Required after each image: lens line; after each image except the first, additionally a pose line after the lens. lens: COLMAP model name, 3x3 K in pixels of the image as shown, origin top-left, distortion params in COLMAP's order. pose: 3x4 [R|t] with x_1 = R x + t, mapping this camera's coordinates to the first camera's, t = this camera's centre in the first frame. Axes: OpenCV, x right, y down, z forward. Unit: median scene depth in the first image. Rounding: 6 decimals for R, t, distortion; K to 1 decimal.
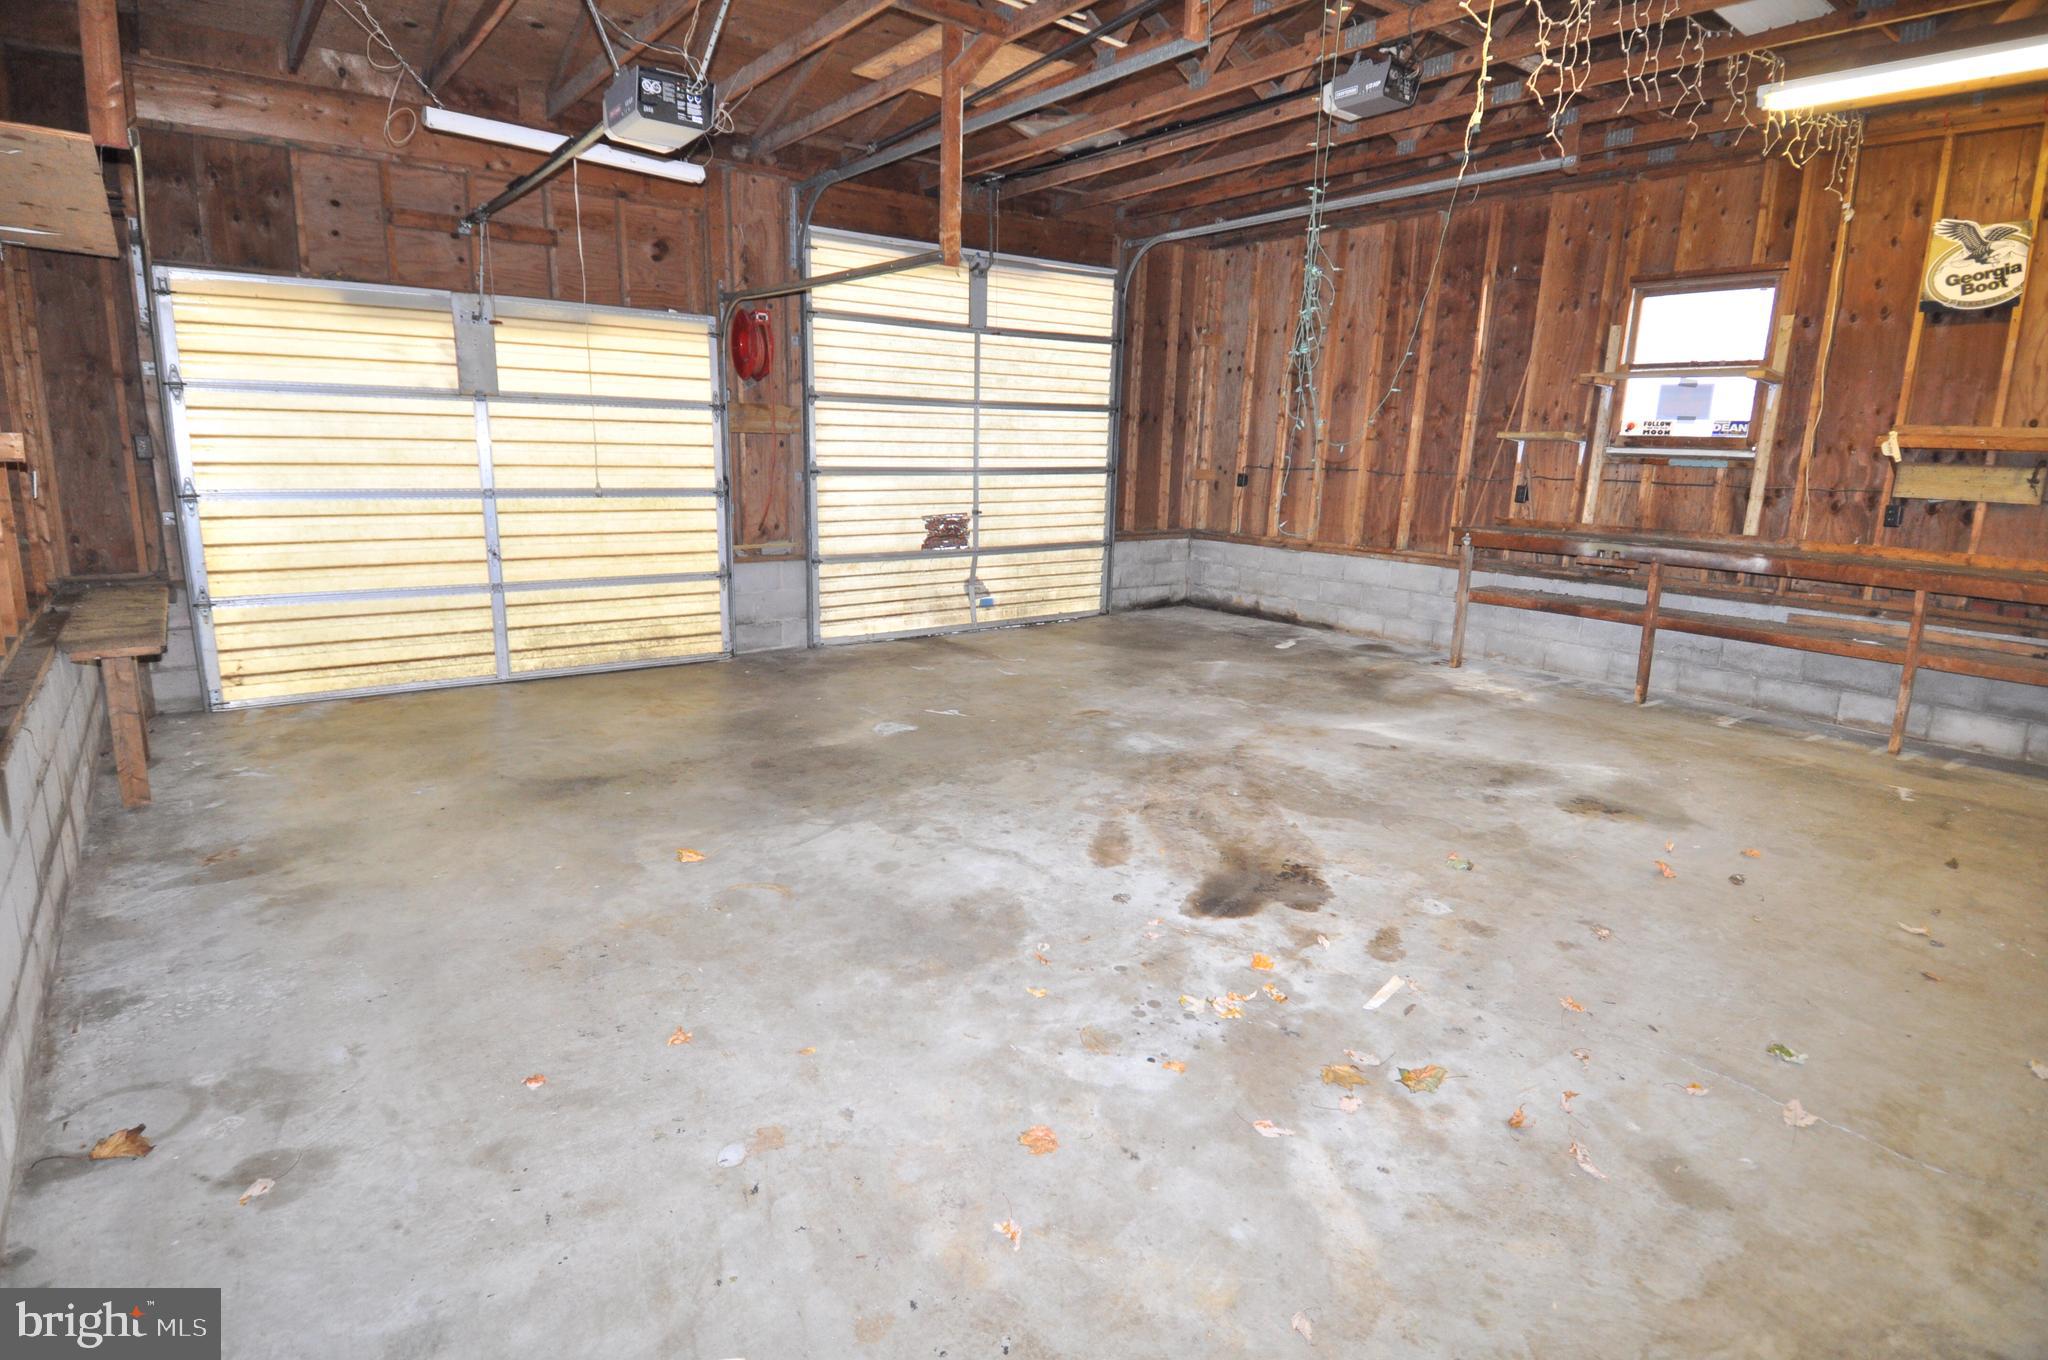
lens RADIAL K [[1058.9, 0, 1008.8], [0, 1058.9, 676.5], [0, 0, 1]] dist [0.050307, -0.054717]
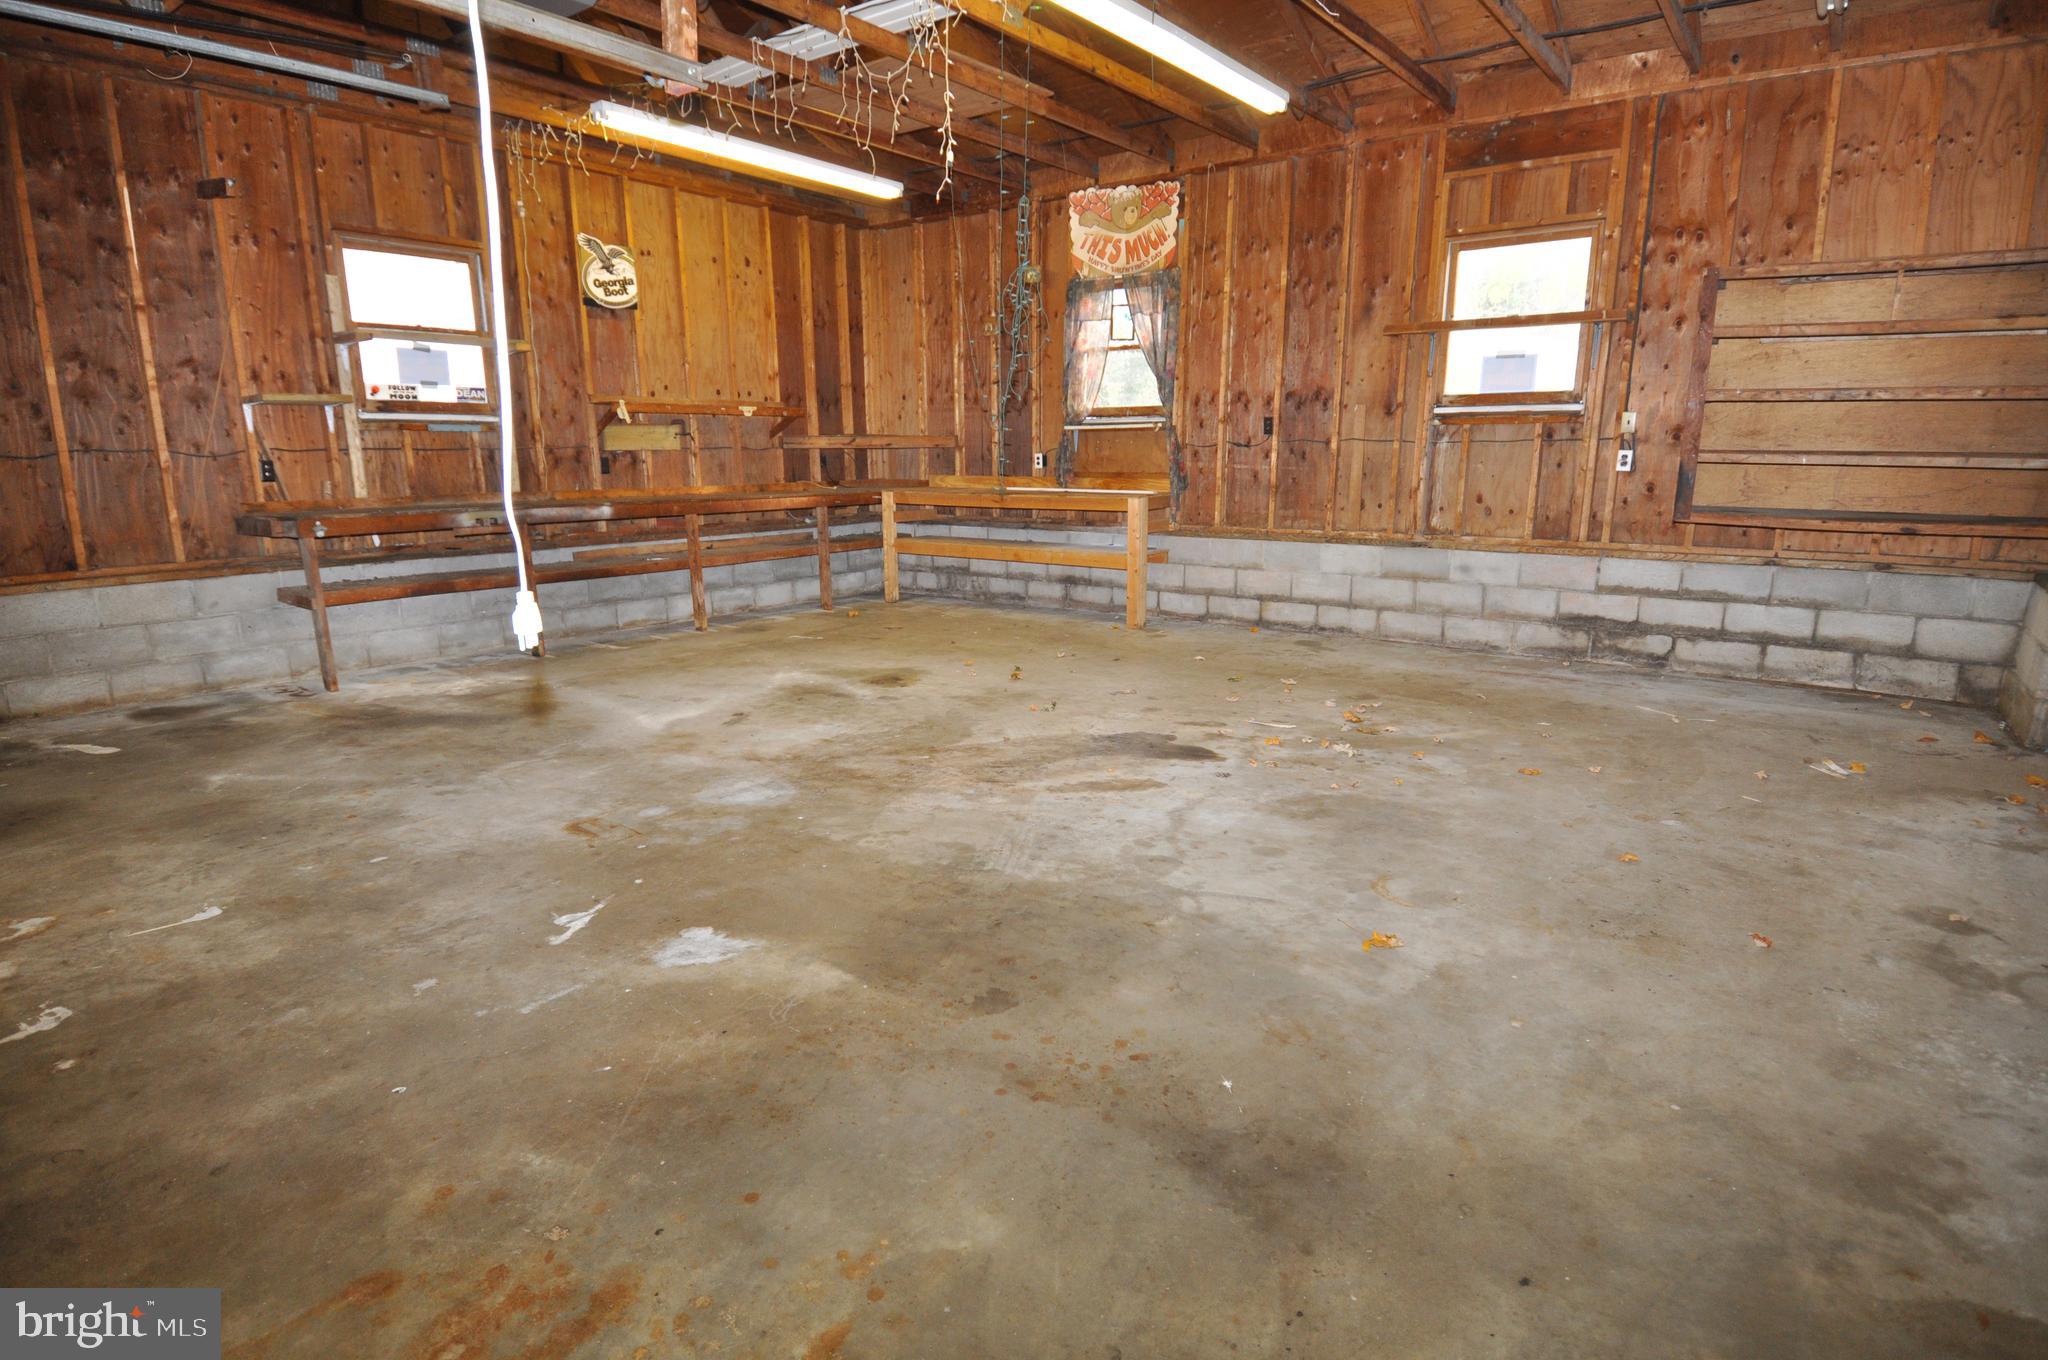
lens RADIAL K [[1058.9, 0, 1008.8], [0, 1058.9, 676.5], [0, 0, 1]] dist [0.050307, -0.054717]
pose [[-0.271093, -0.234474, 0.933558, -0.786857], [0.199508, 0.935127, 0.292803, -0.259775], [-0.941650, 0.265629, -0.206727, 1.177492]]
